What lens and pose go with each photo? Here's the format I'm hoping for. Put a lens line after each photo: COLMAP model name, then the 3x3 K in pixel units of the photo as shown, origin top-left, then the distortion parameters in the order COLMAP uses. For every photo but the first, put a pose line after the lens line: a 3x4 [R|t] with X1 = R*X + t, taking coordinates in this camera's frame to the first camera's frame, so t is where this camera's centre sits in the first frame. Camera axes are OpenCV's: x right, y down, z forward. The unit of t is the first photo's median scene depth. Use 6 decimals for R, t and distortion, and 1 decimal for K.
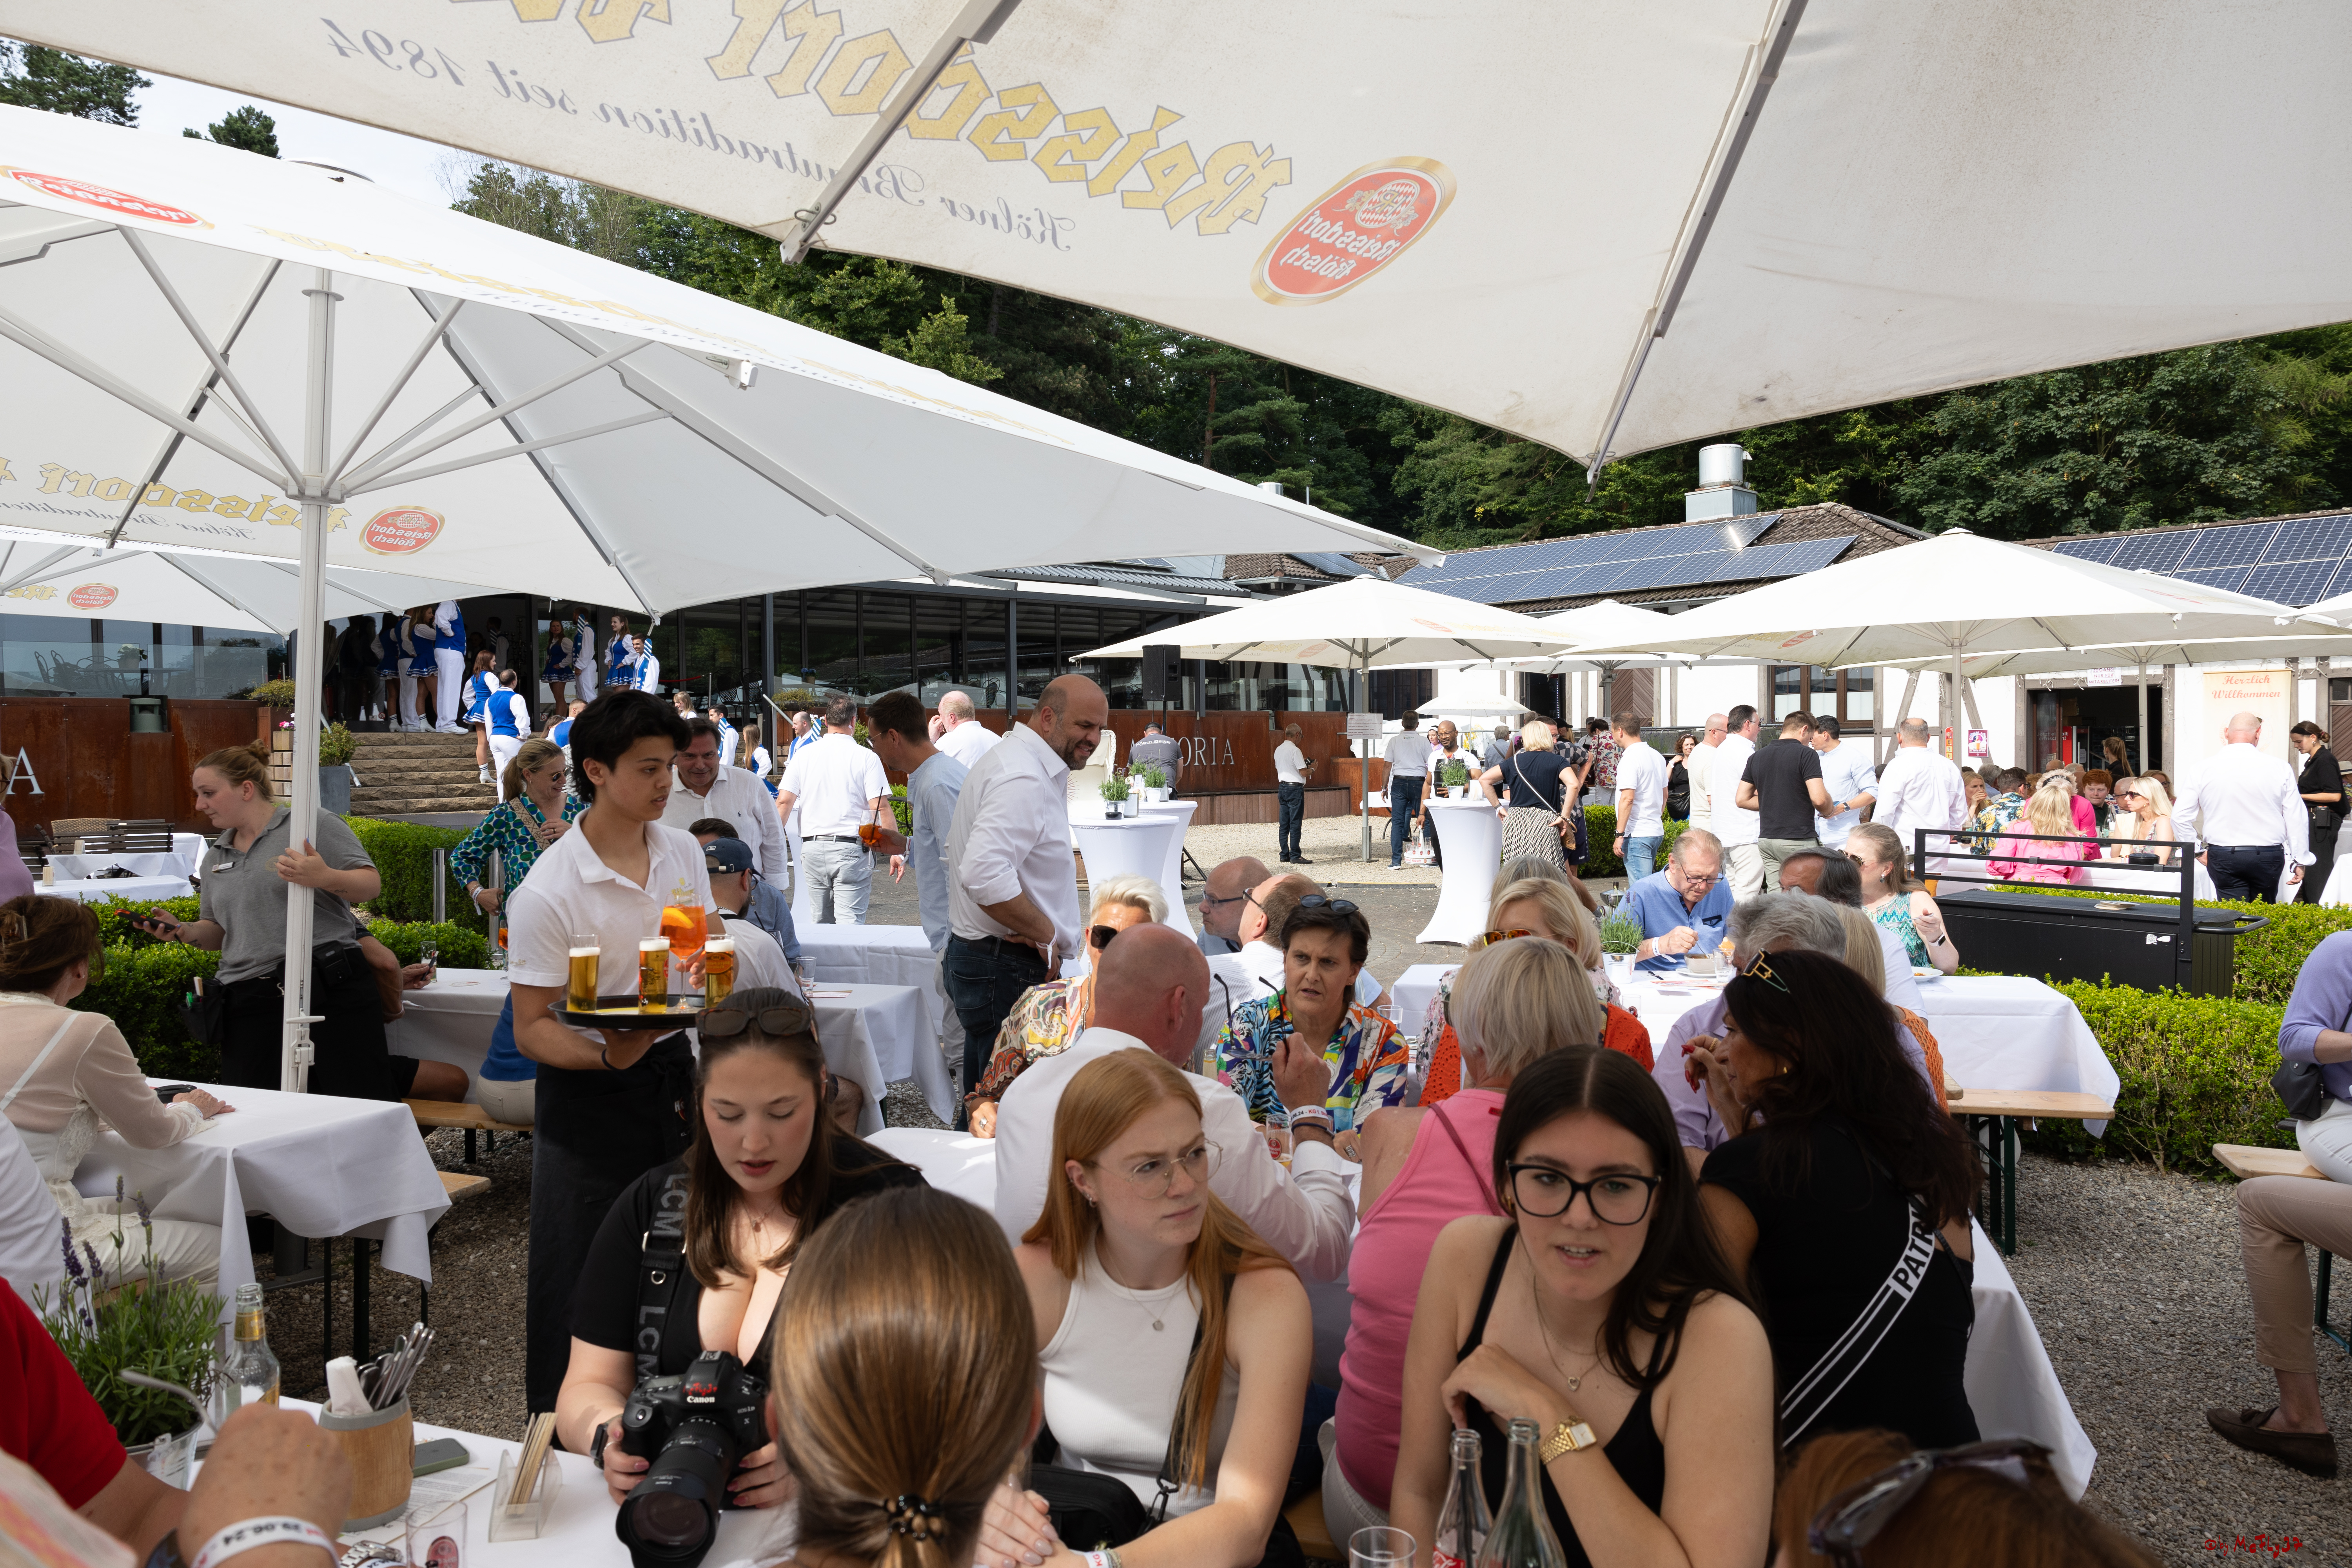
lens RADIAL K [[1538.0, 0, 1169.4], [0, 1538.0, 782.0], [0, 0, 1]] dist [-0.006441, 0.001824]
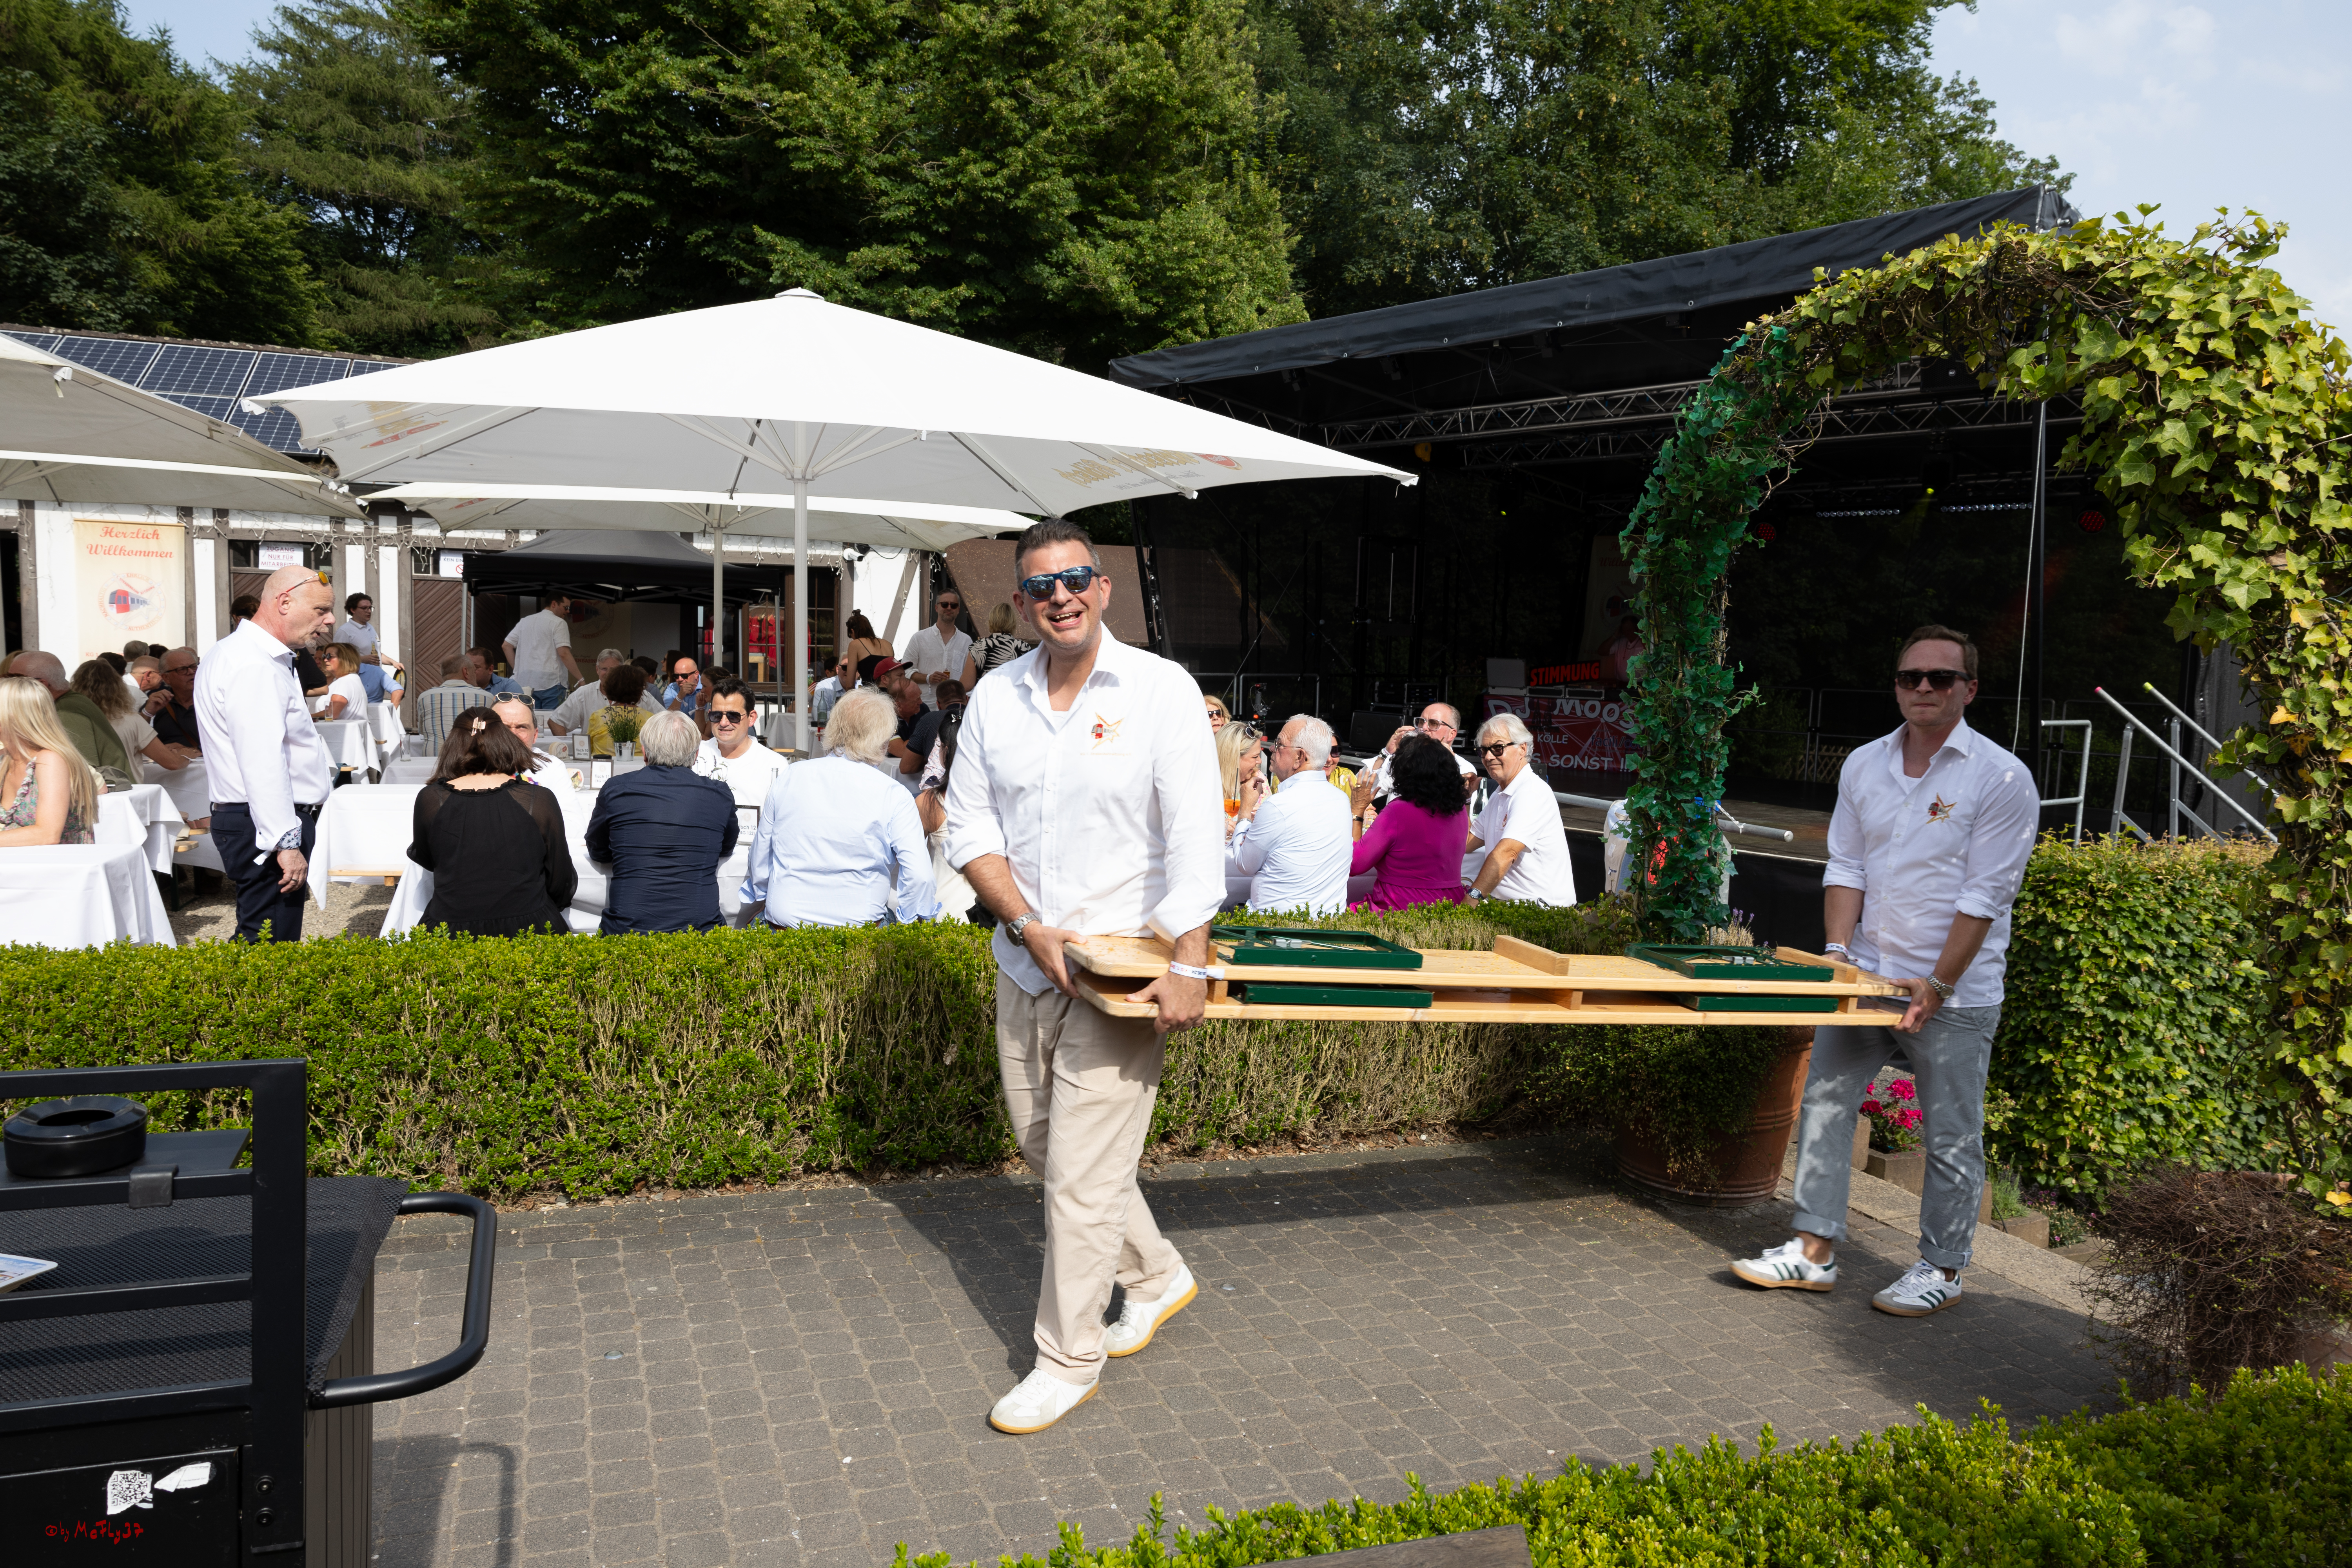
lens RADIAL K [[1538.0, 0, 1169.4], [0, 1538.0, 782.0], [0, 0, 1]] dist [-0.006441, 0.001824]
pose [[0.344396, -0.067322, 0.936408, 0.141718], [-0.012210, 0.997020, 0.076171, -0.006076], [-0.938745, -0.037666, 0.342547, 0.227043]]
